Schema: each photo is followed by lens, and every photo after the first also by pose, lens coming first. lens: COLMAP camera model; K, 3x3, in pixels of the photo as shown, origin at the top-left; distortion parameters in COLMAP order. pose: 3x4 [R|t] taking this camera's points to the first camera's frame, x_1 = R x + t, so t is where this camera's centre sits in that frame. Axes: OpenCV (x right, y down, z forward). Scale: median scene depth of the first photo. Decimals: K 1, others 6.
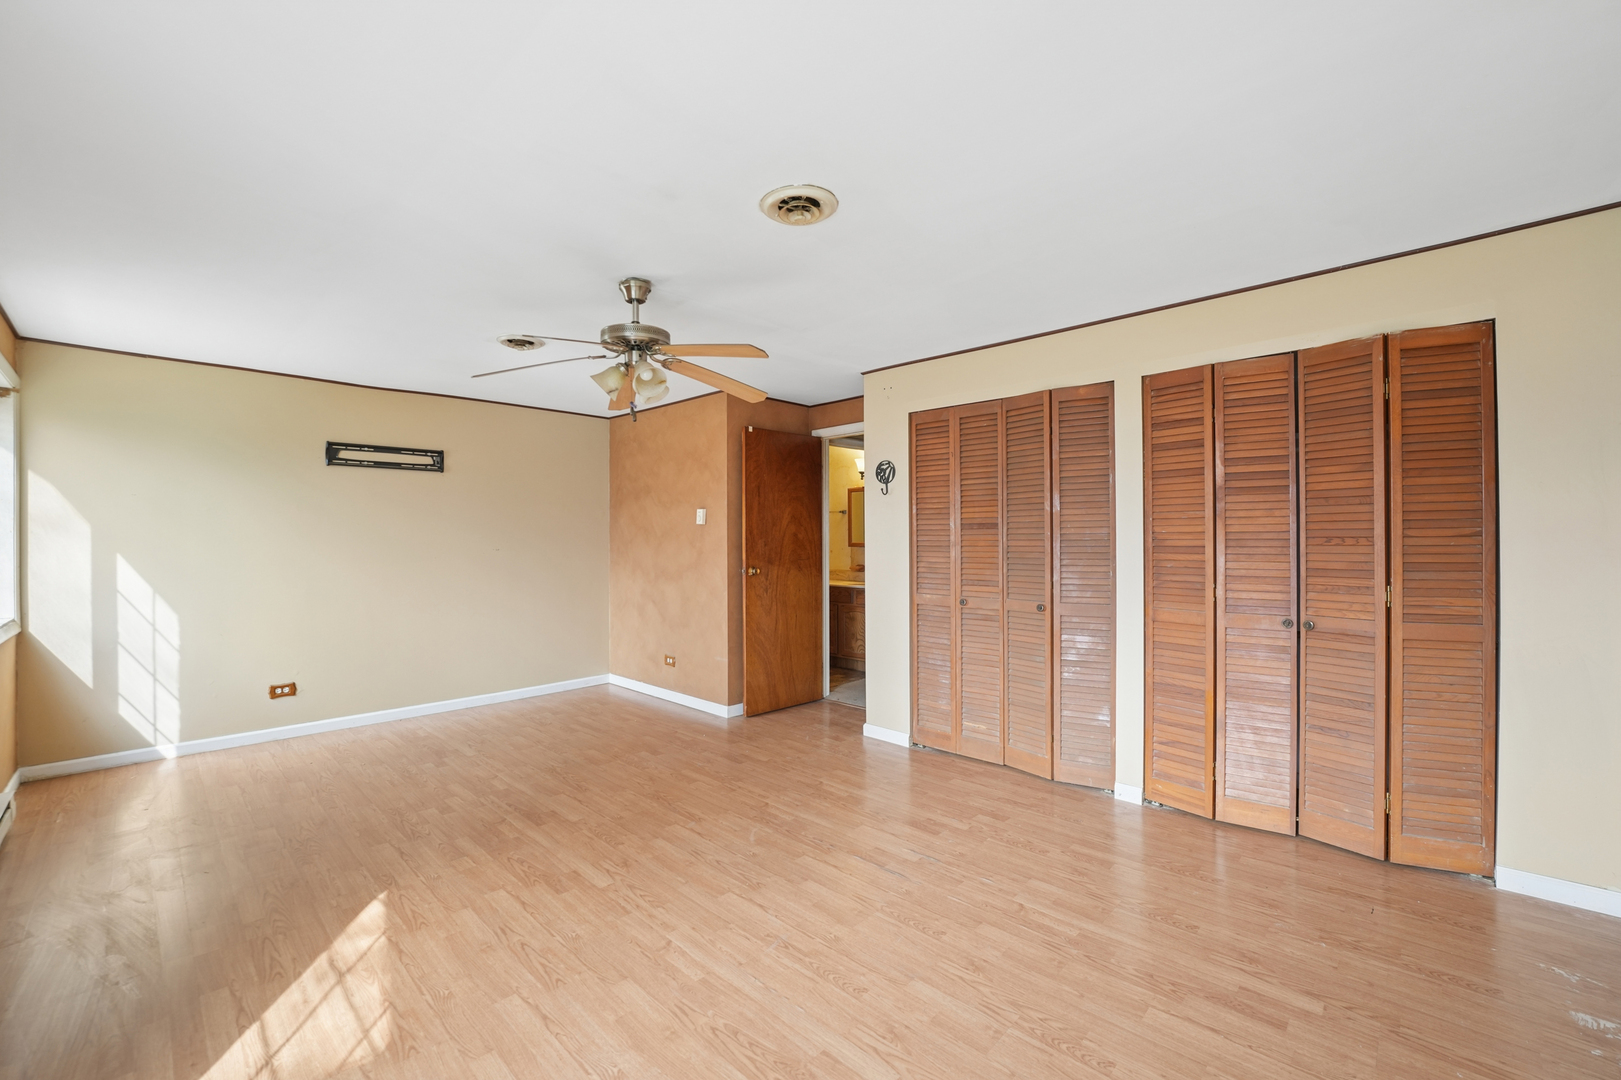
lens RADIAL K [[667.5, 0, 811.7], [0, 667.5, 552.1], [0, 0, 1]] dist [-0.025001, 0.000620]
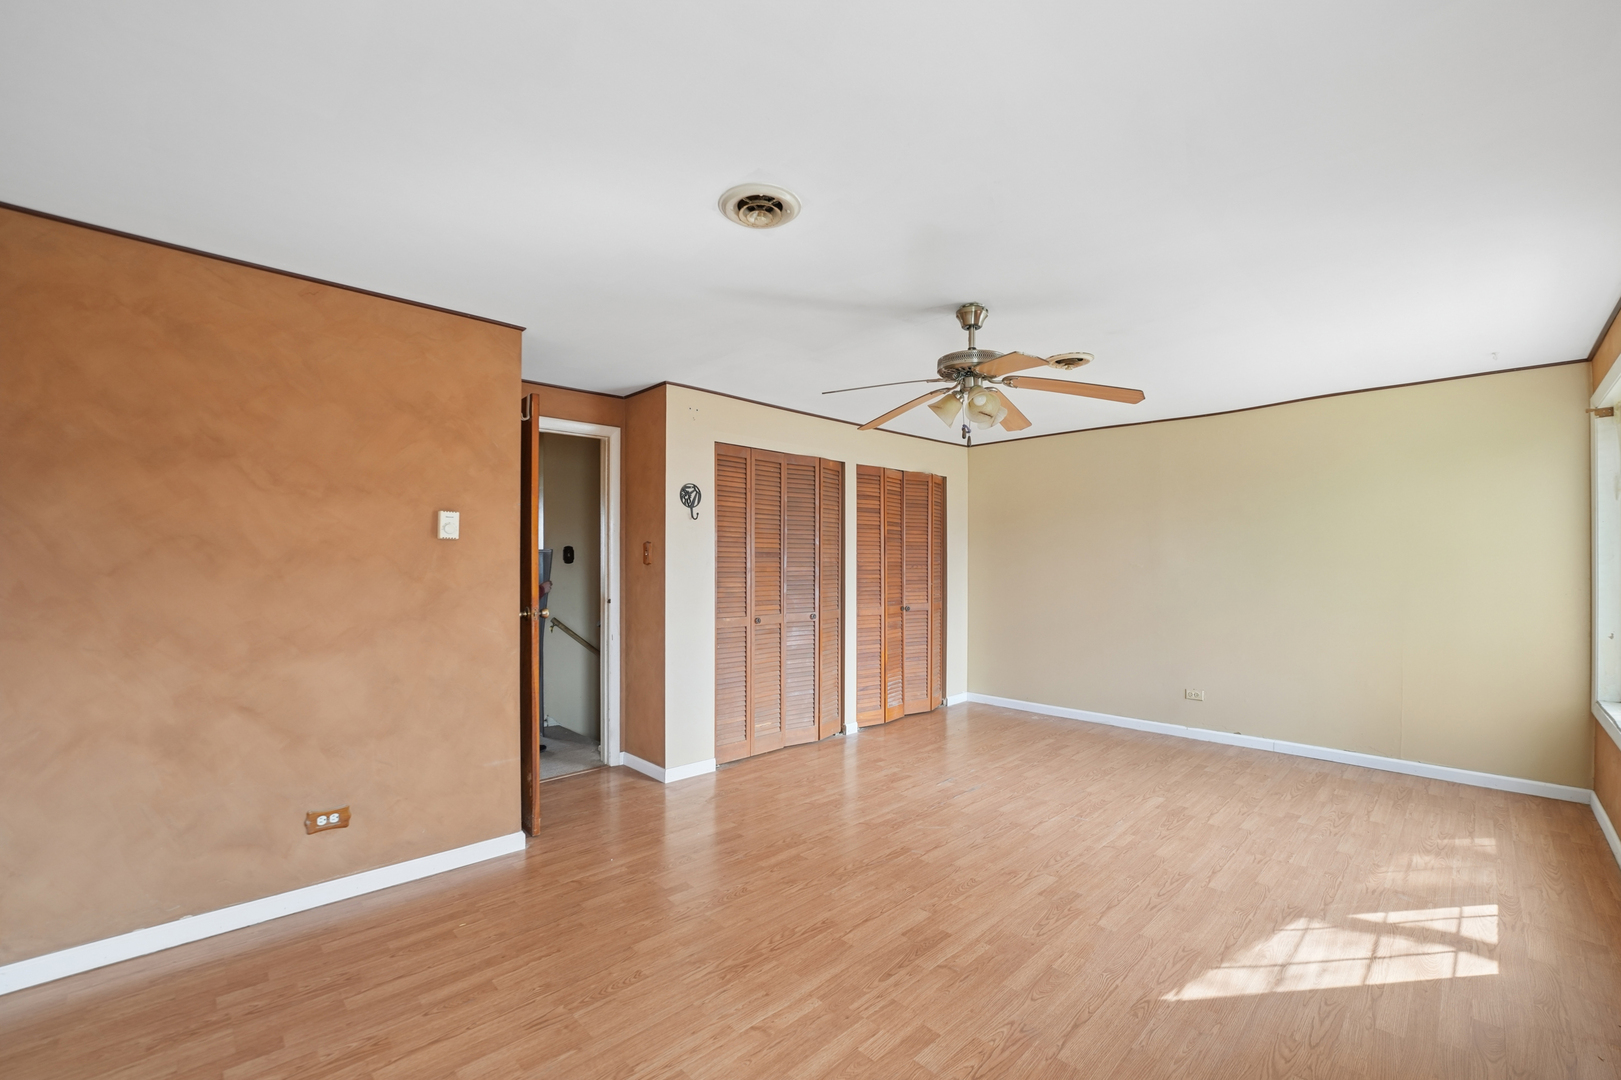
lens RADIAL K [[664.8, 0, 811.3], [0, 664.8, 566.1], [0, 0, 1]] dist [-0.024655, -0.000090]
pose [[0.032371, 0.000702, 0.999476, -1.150595], [0.019795, 0.999803, -0.001344, -0.018916], [-0.999280, 0.019828, 0.032351, 1.093324]]
